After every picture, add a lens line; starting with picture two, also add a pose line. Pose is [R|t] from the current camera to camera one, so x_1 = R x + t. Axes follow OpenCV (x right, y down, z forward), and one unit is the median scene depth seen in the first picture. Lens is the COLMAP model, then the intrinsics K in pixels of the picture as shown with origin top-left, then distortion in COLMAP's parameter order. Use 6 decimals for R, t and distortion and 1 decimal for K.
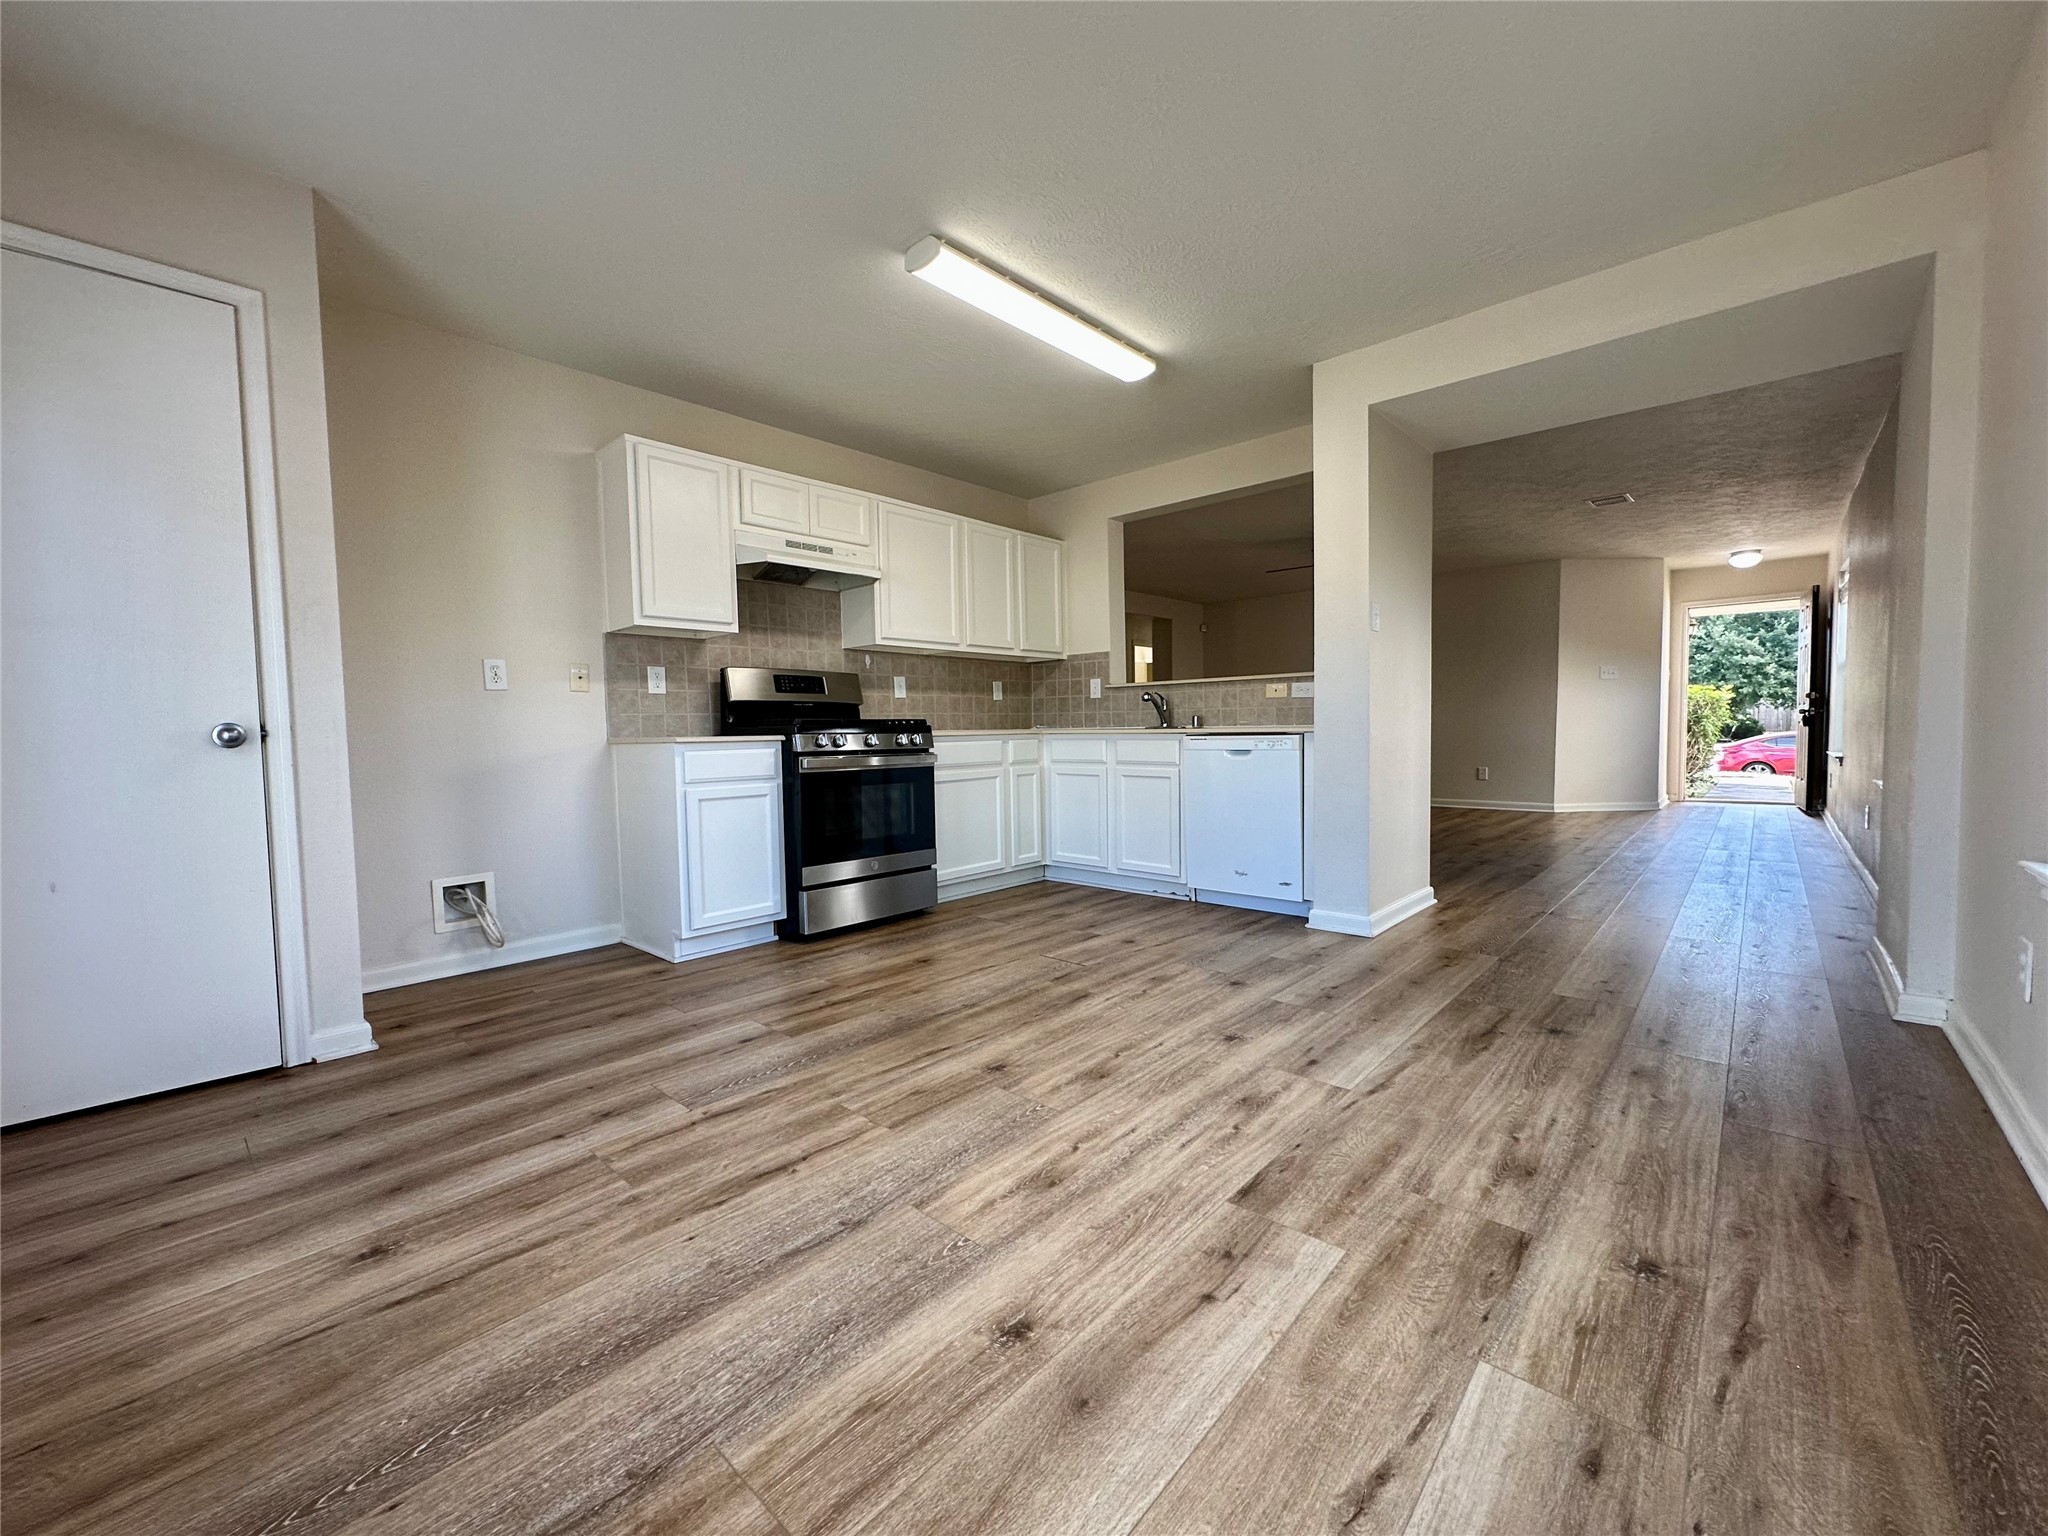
lens RADIAL K [[819.3, 0, 1020.1], [0, 819.3, 771.6], [0, 0, 1]] dist [-0.001434, 0.000757]
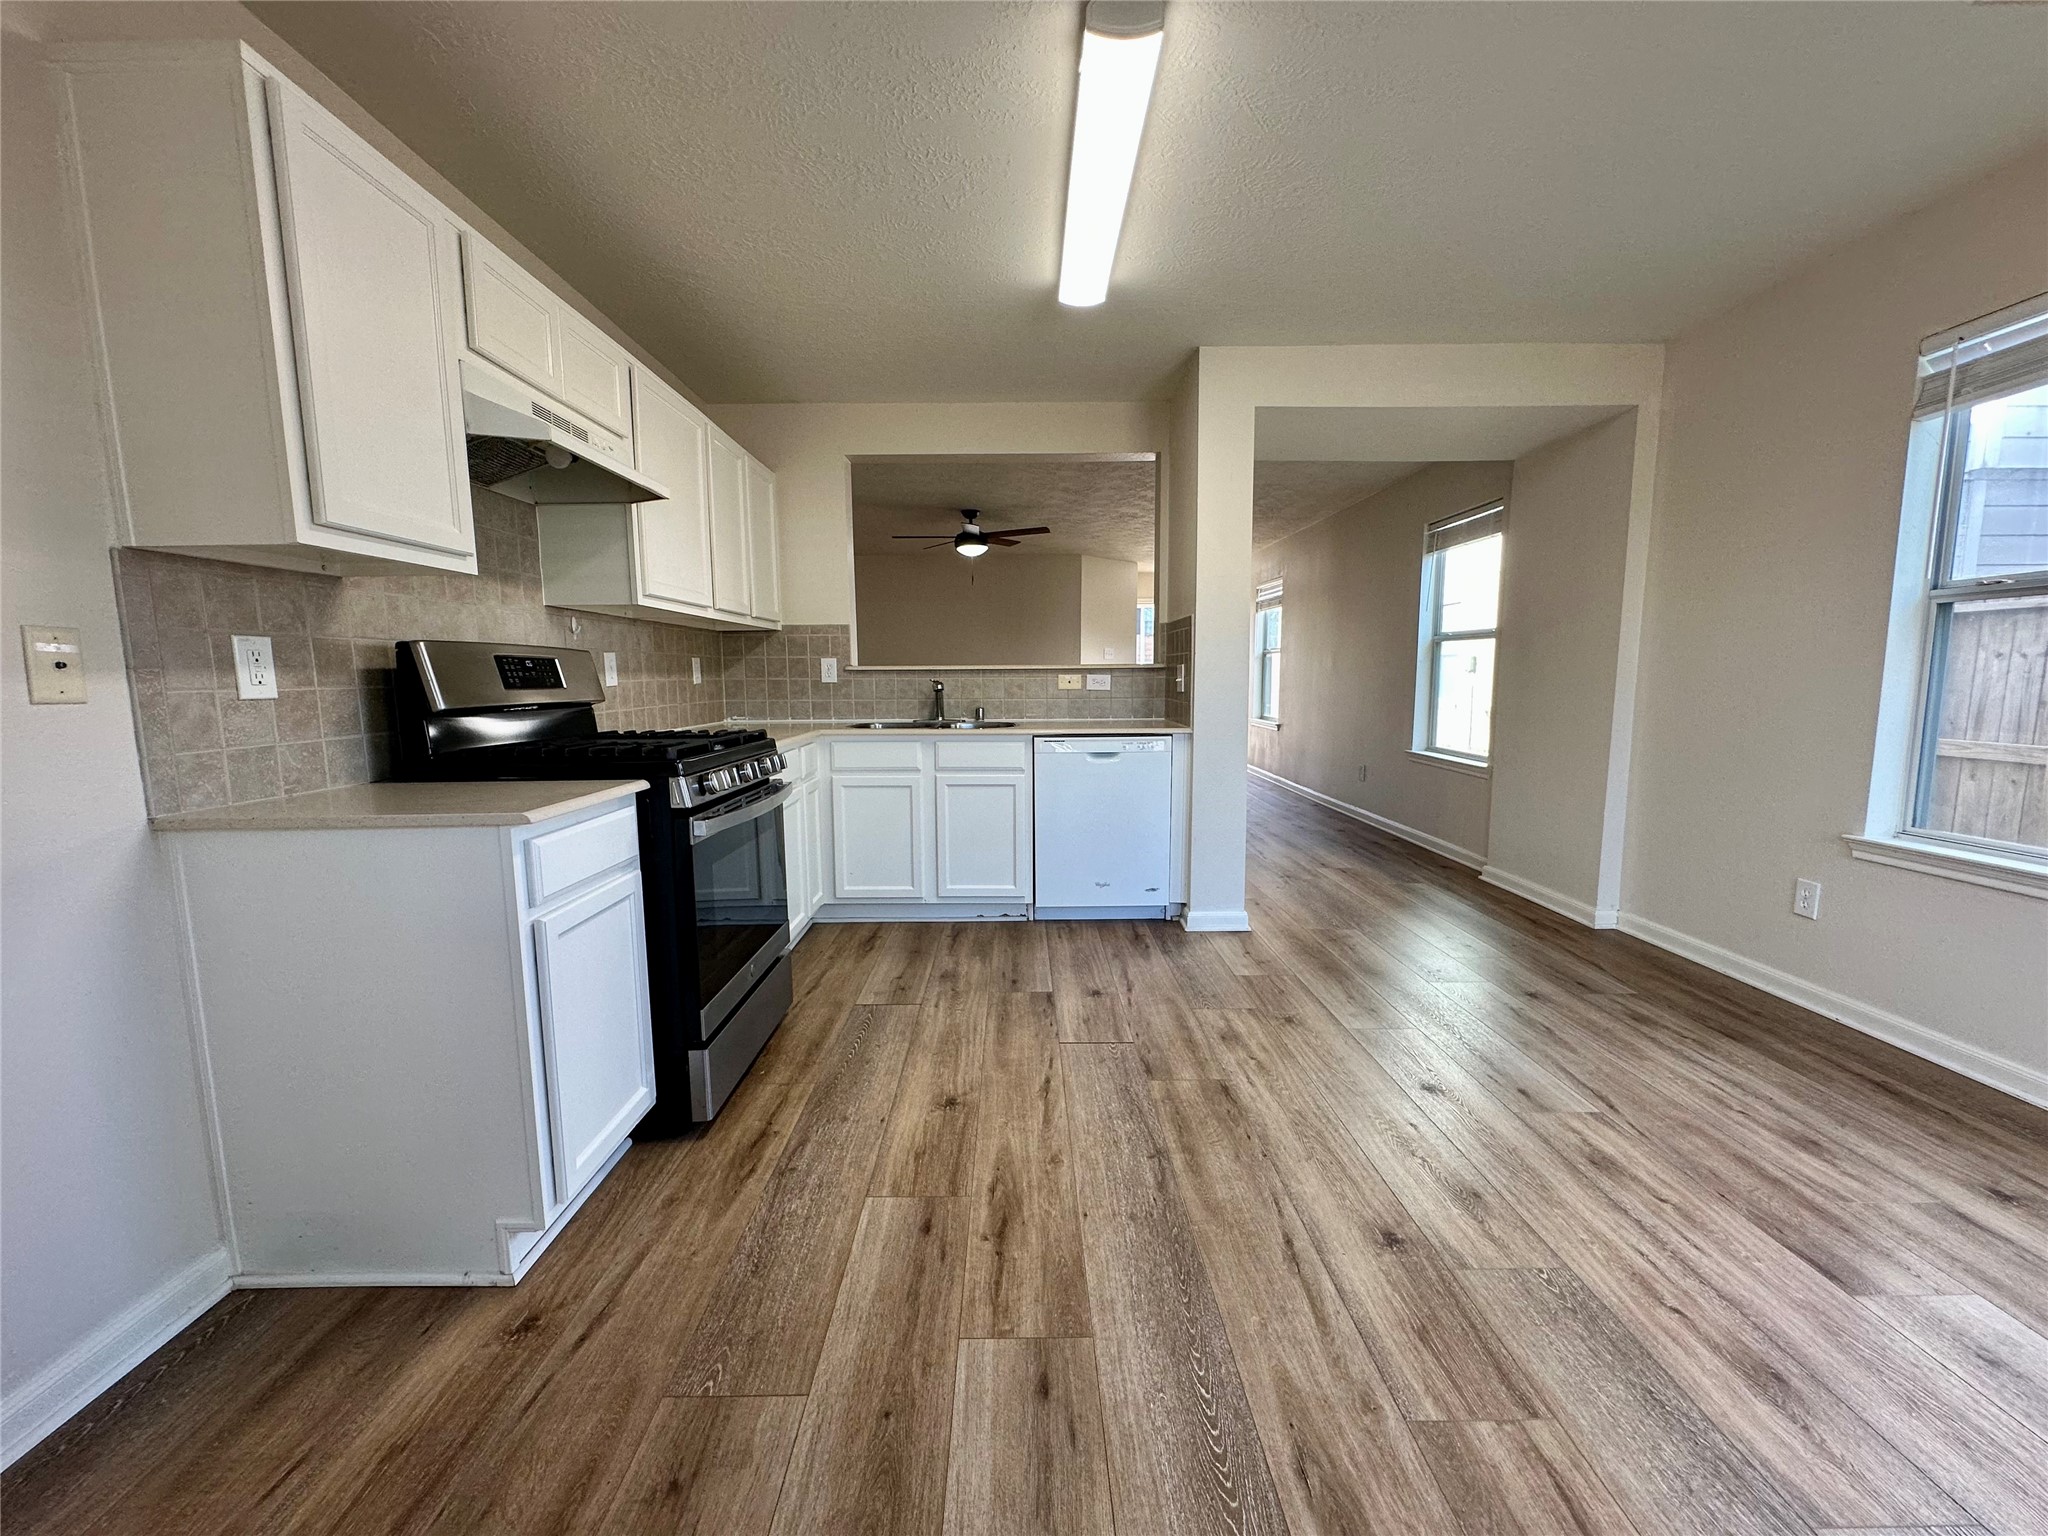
lens RADIAL K [[819.3, 0, 1027.6], [0, 819.3, 771.6], [0, 0, 1]] dist [-0.001434, 0.000757]
pose [[0.733317, -0.068345, 0.676443, -0.607005], [0.029057, 0.997176, 0.069251, -0.103644], [-0.679265, -0.031127, 0.733232, 0.556407]]
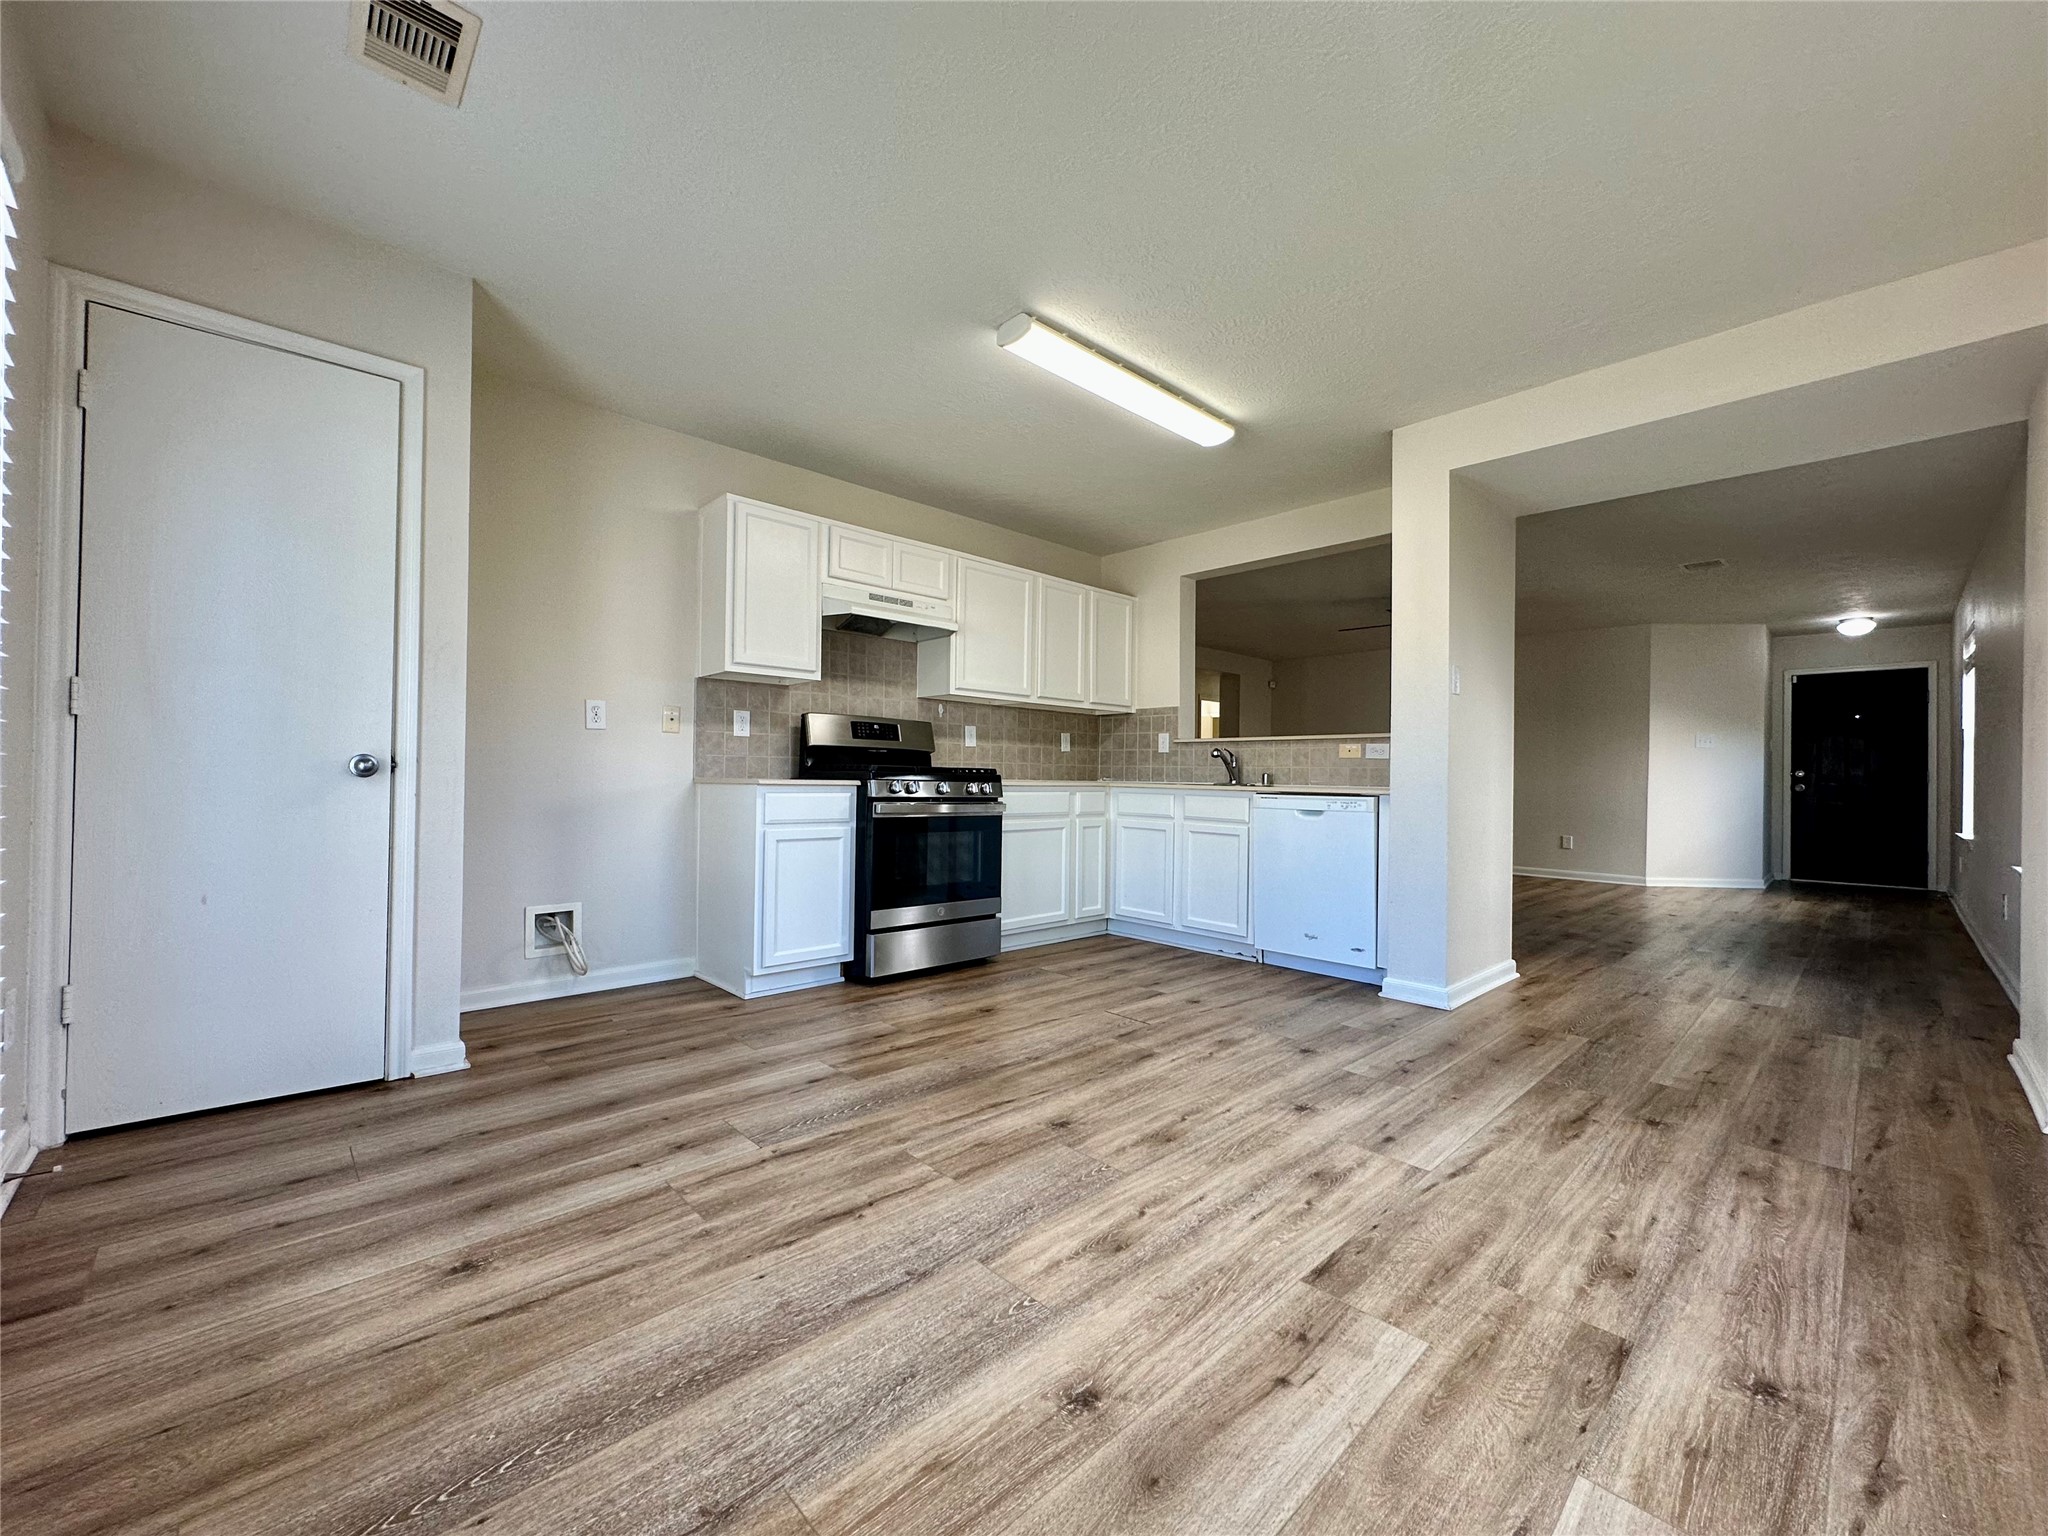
lens RADIAL K [[819.3, 0, 1020.5], [0, 819.3, 771.5], [0, 0, 1]] dist [-0.001434, 0.000757]
pose [[0.996751, 0.032275, -0.073798, -0.014658], [-0.036599, 0.997644, -0.058018, -0.004164], [0.071752, 0.060530, 0.995584, -0.013703]]
